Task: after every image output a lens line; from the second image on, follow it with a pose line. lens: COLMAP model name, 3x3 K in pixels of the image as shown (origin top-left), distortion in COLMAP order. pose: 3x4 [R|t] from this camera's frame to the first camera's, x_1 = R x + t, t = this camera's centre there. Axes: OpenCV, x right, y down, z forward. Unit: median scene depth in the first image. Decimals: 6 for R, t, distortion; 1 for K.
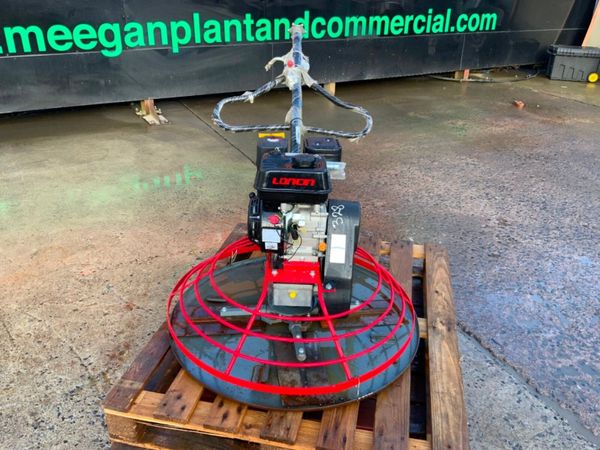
lens RADIAL K [[497.7, 0, 301.1], [0, 497.7, 226.3], [0, 0, 1]] dist [0.061050, -0.112431]
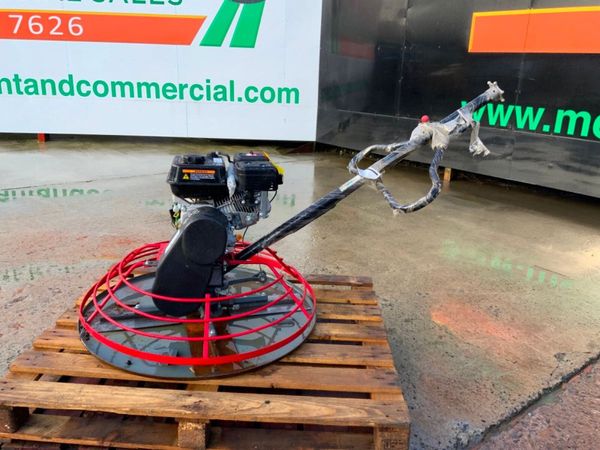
lens RADIAL K [[497.7, 0, 301.6], [0, 497.7, 223.3], [0, 0, 1]] dist [0.061050, -0.112431]
pose [[0.174331, 0.280937, -0.943760, 0.495290], [-0.475427, 0.863336, 0.169175, -0.133847], [0.862309, 0.419197, 0.284072, 0.398885]]
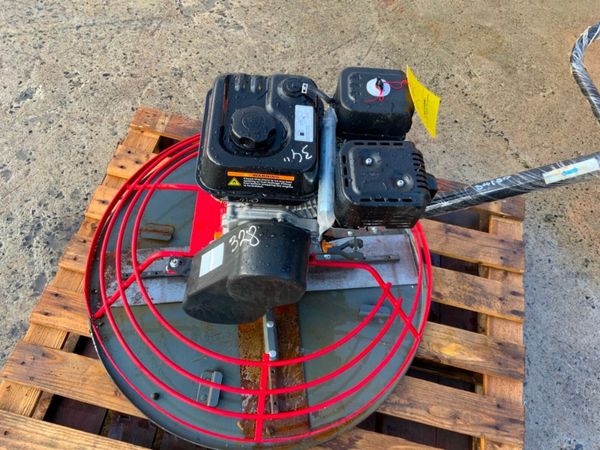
lens RADIAL K [[497.7, 0, 302.6], [0, 497.7, 228.0], [0, 0, 1]] dist [0.061050, -0.112431]
pose [[-0.019242, 0.860510, -0.509069, 0.152961], [-0.517444, 0.427100, 0.741511, -0.211549], [0.855501, 0.277683, 0.437047, 0.355243]]
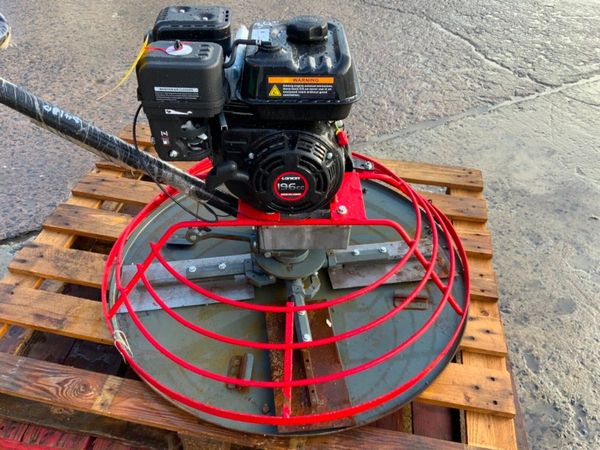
lens RADIAL K [[497.7, 0, 304.3], [0, 497.7, 228.5], [0, 0, 1]] dist [0.061050, -0.112431]
pose [[-0.013187, -0.686739, 0.726785, -0.247223], [0.427239, 0.653289, 0.625044, -0.145120], [-0.904042, 0.318754, 0.284786, 0.380918]]
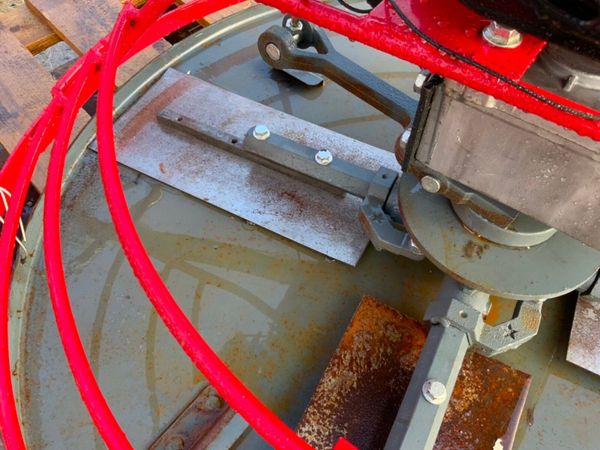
lens RADIAL K [[497.7, 0, 300.0], [0, 497.7, 226.4], [0, 0, 1]] dist [0.061050, -0.112431]
pose [[0.580150, -0.681178, 0.446567, -0.094512], [0.361754, 0.706710, 0.608026, -0.011434], [-0.729768, -0.191198, 0.656416, 0.448019]]
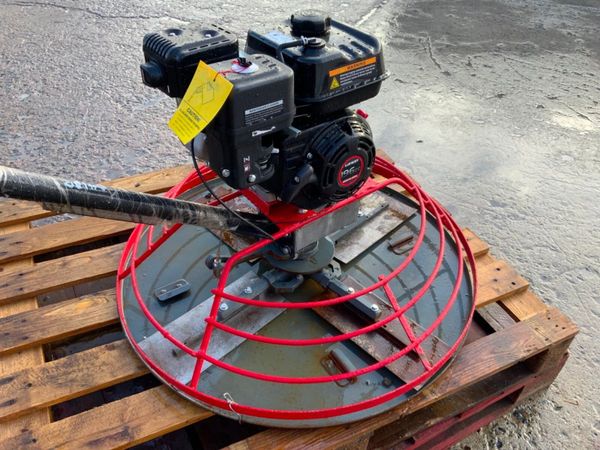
lens RADIAL K [[497.7, 0, 300.2], [0, 497.7, 227.0], [0, 0, 1]] dist [0.061050, -0.112431]
pose [[-0.598341, -0.552392, 0.580389, -0.202346], [0.321917, 0.497592, 0.805464, -0.210378], [-0.733728, 0.668779, -0.119906, 0.523433]]
